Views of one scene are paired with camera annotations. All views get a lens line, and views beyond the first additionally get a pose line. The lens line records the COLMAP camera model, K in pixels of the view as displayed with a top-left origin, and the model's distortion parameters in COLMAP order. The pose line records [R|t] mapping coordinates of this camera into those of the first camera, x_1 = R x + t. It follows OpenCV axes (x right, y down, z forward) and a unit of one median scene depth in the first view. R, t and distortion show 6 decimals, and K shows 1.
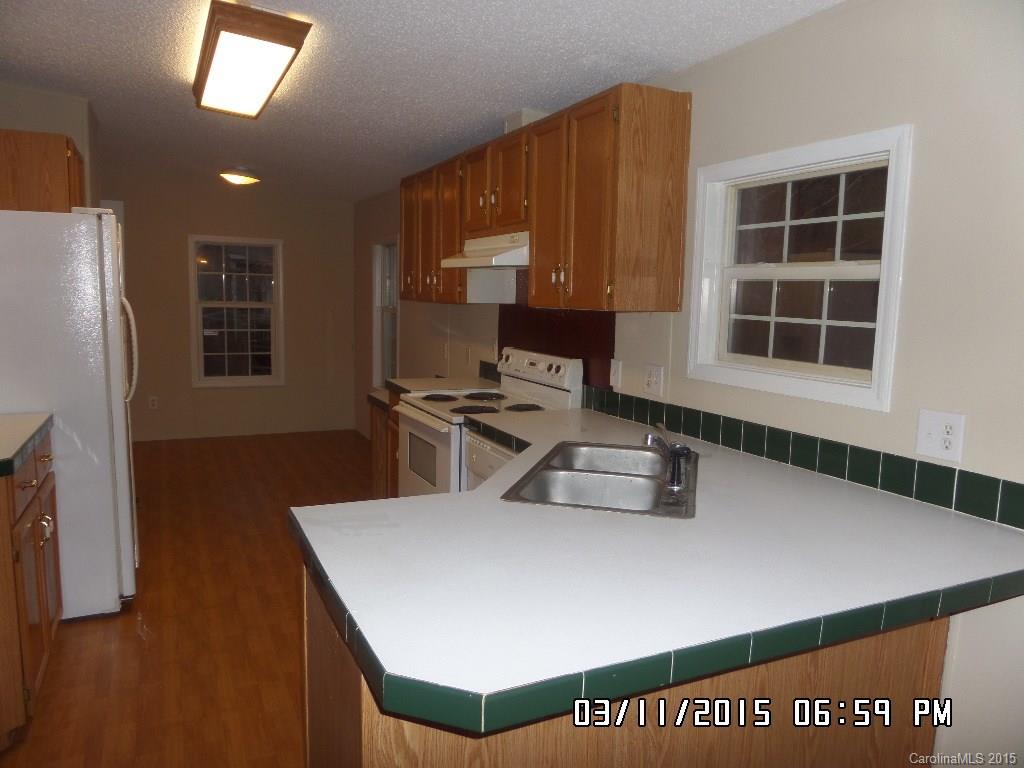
lens RADIAL K [[749.7, 0, 512.6], [0, 749.7, 389.7], [0, 0, 1]] dist [-0.019371, 0.008446]
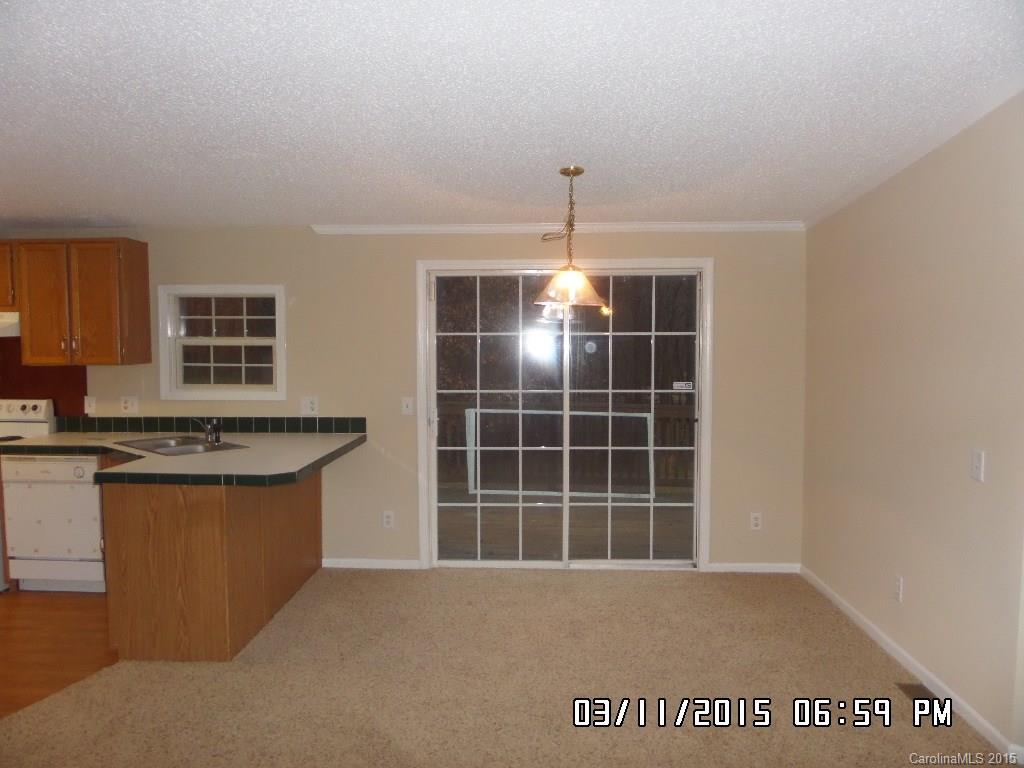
lens RADIAL K [[749.7, 0, 516.9], [0, 749.7, 380.8], [0, 0, 1]] dist [-0.019371, 0.008446]
pose [[0.464074, -0.069385, 0.883075, -1.004006], [0.124820, 0.992103, 0.012356, 0.024357], [-0.876958, 0.104491, 0.469070, -0.624931]]
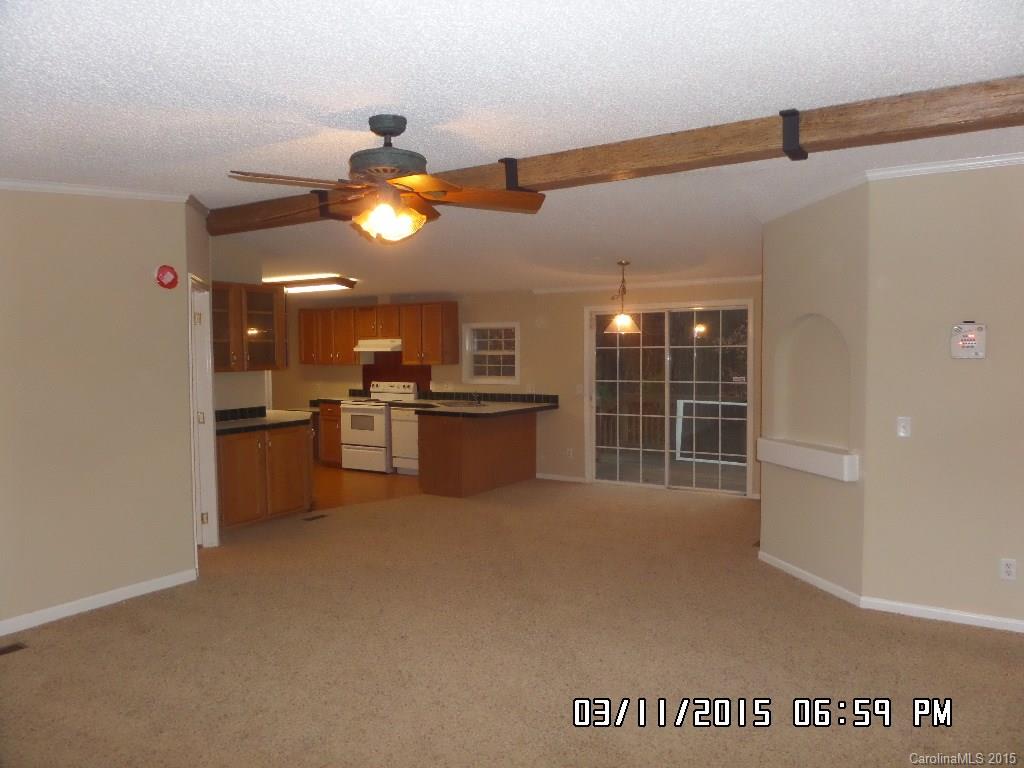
lens RADIAL K [[749.7, 0, 521.4], [0, 749.7, 380.8], [0, 0, 1]] dist [-0.019371, 0.008446]
pose [[0.838352, -0.048447, 0.542972, -1.480624], [0.095759, 0.993643, -0.059194, 0.210893], [-0.536653, 0.101620, 0.837662, -2.124330]]
